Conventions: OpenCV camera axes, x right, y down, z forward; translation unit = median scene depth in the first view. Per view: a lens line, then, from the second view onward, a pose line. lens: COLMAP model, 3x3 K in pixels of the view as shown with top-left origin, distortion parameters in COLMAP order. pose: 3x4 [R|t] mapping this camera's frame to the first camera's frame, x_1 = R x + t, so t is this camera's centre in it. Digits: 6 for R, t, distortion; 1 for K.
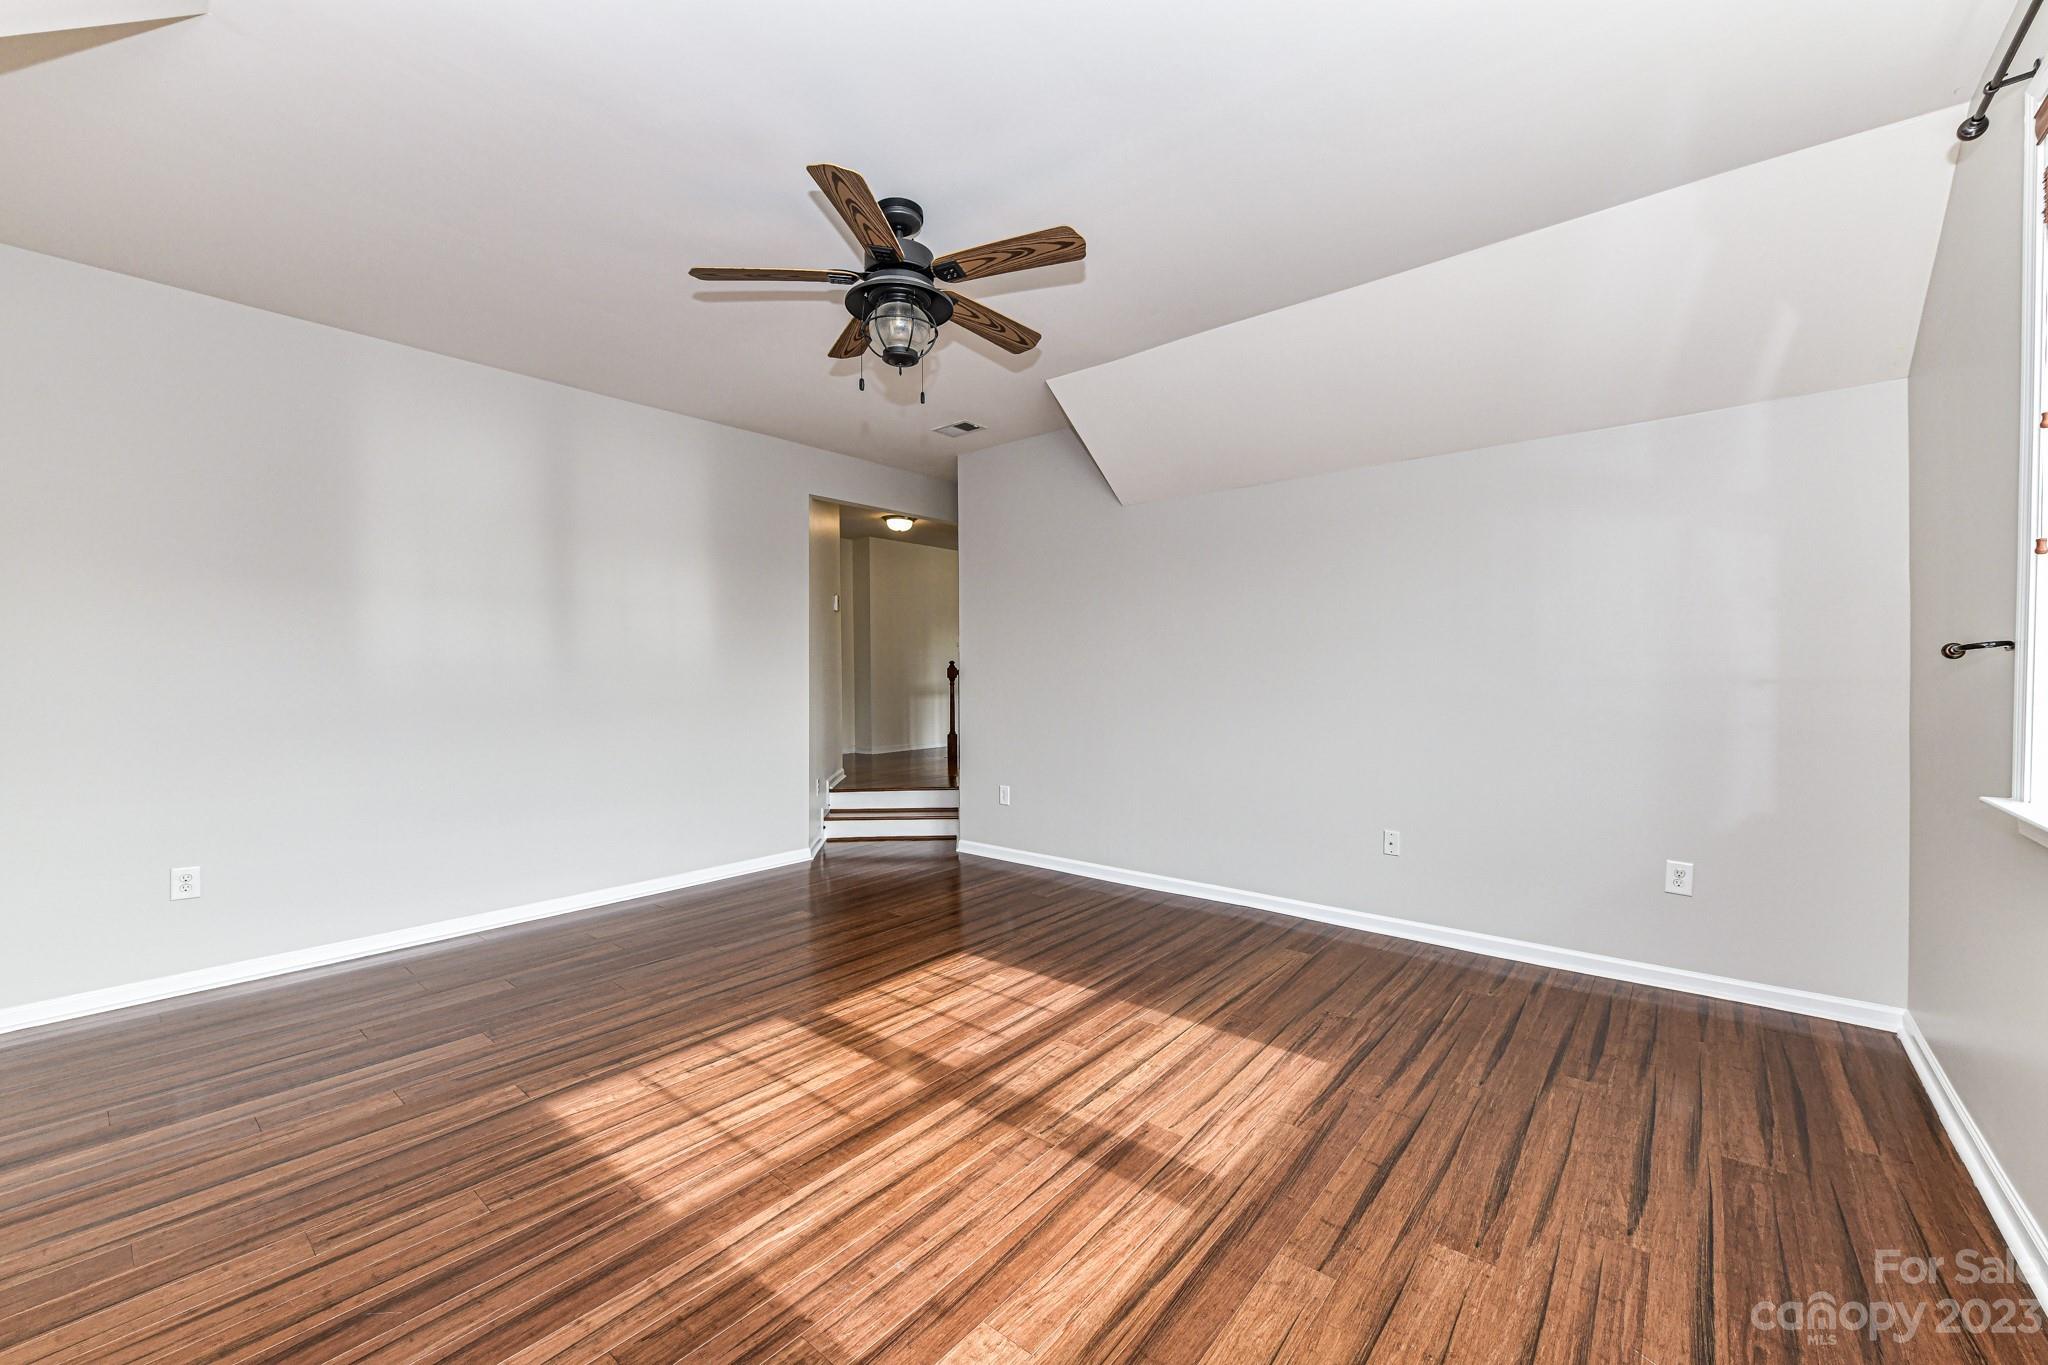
lens RADIAL K [[807.3, 0, 1028.3], [0, 807.3, 683.4], [0, 0, 1]] dist [0.005625, -0.002016]
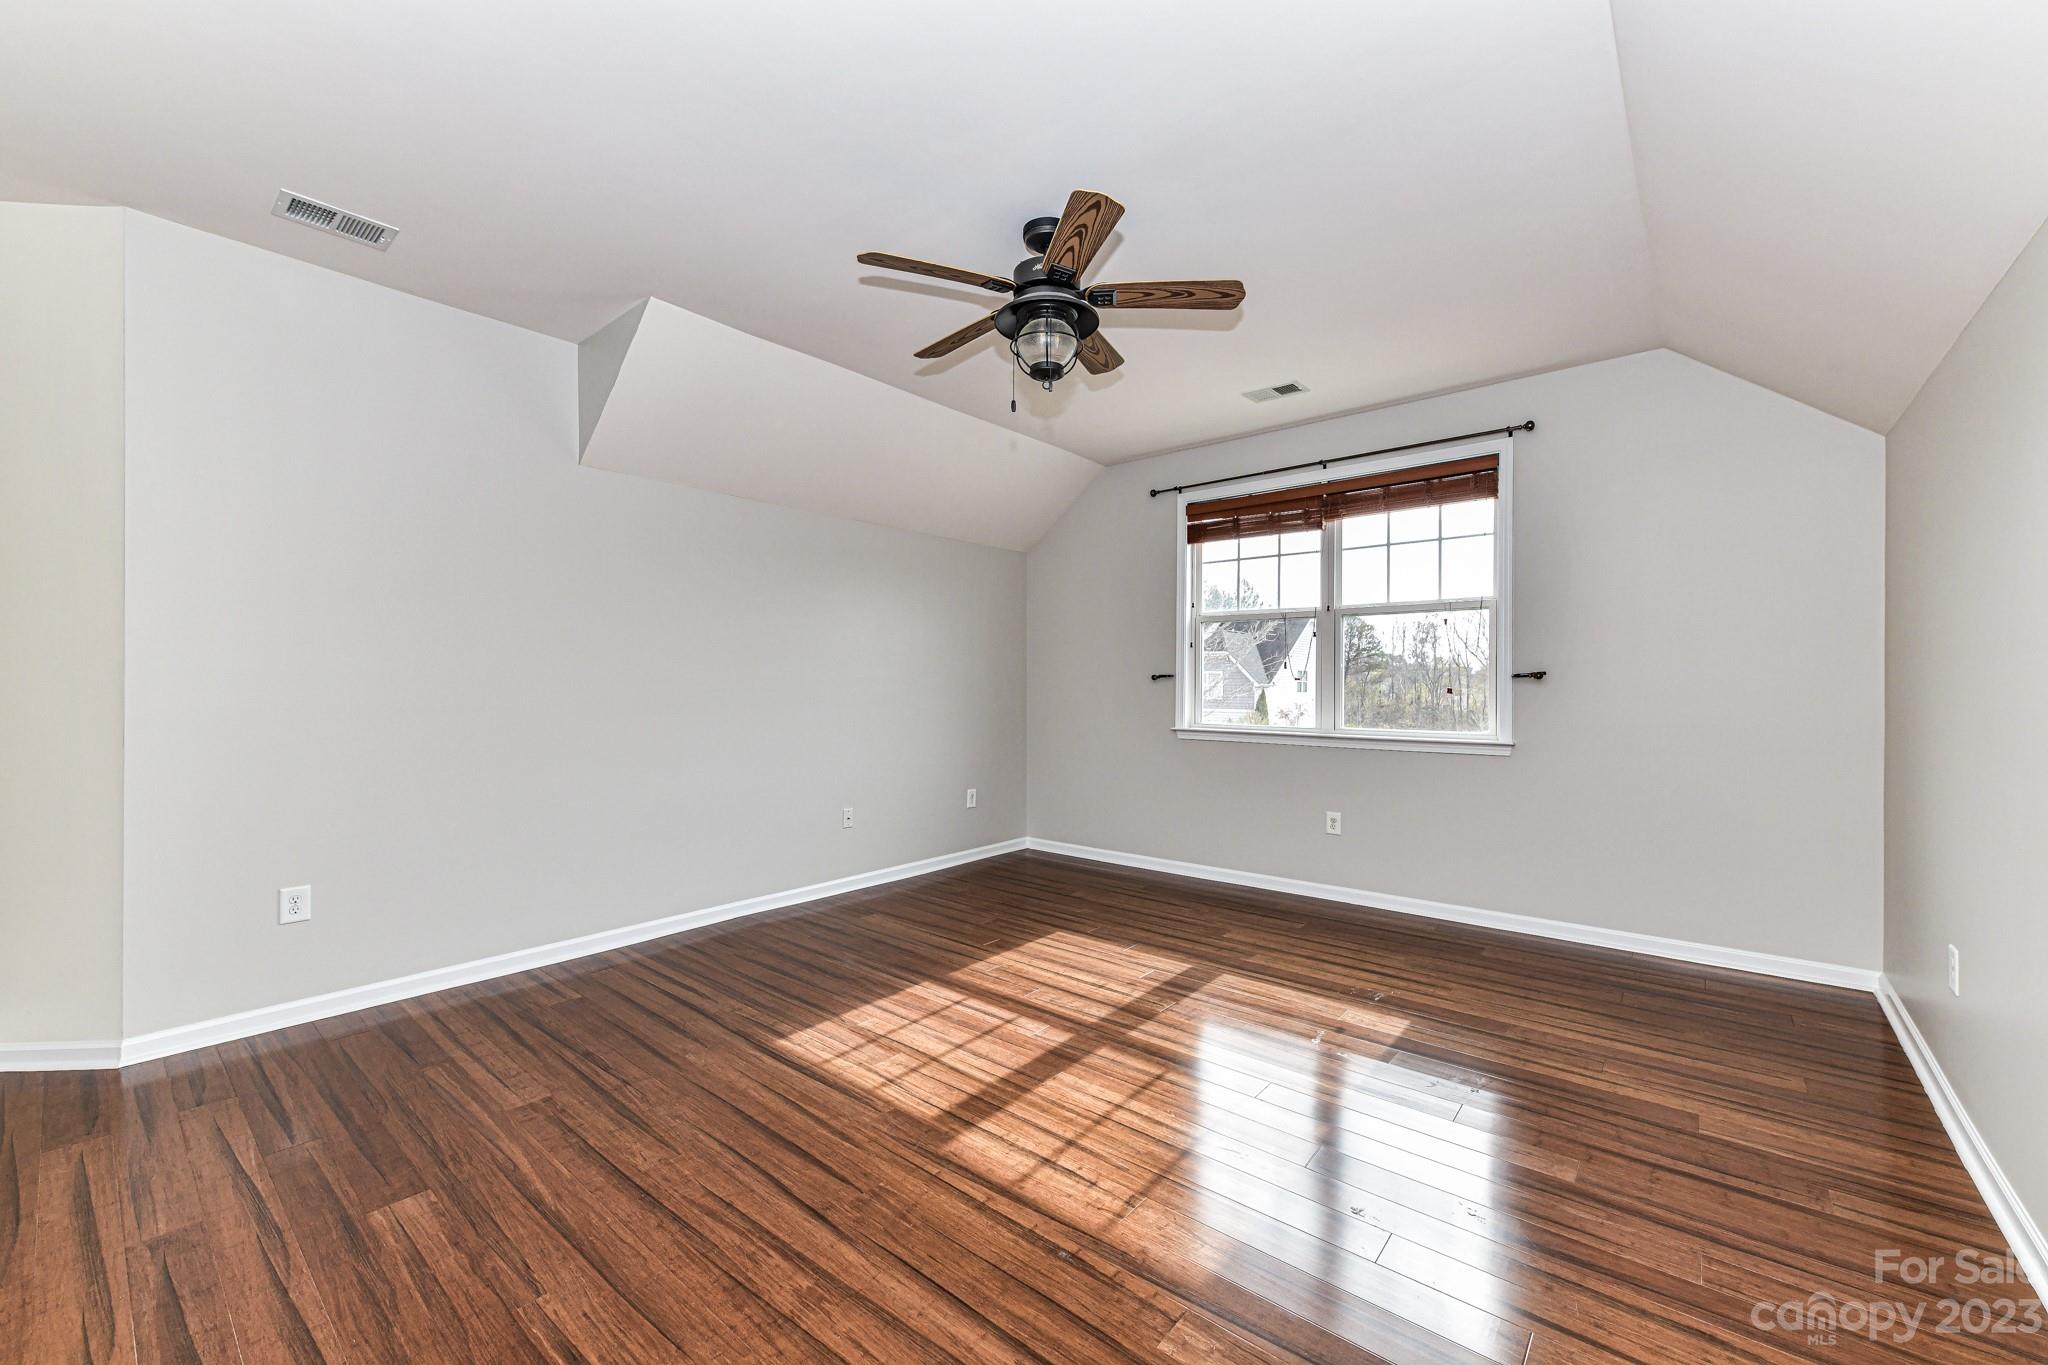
lens RADIAL K [[807.3, 0, 1029.1], [0, 807.3, 681.4], [0, 0, 1]] dist [0.005625, -0.002016]
pose [[-0.003862, 0.007480, 0.999965, -1.110878], [0.010330, 0.999919, -0.007440, -0.006965], [-0.999939, 0.010301, -0.003939, 0.970118]]
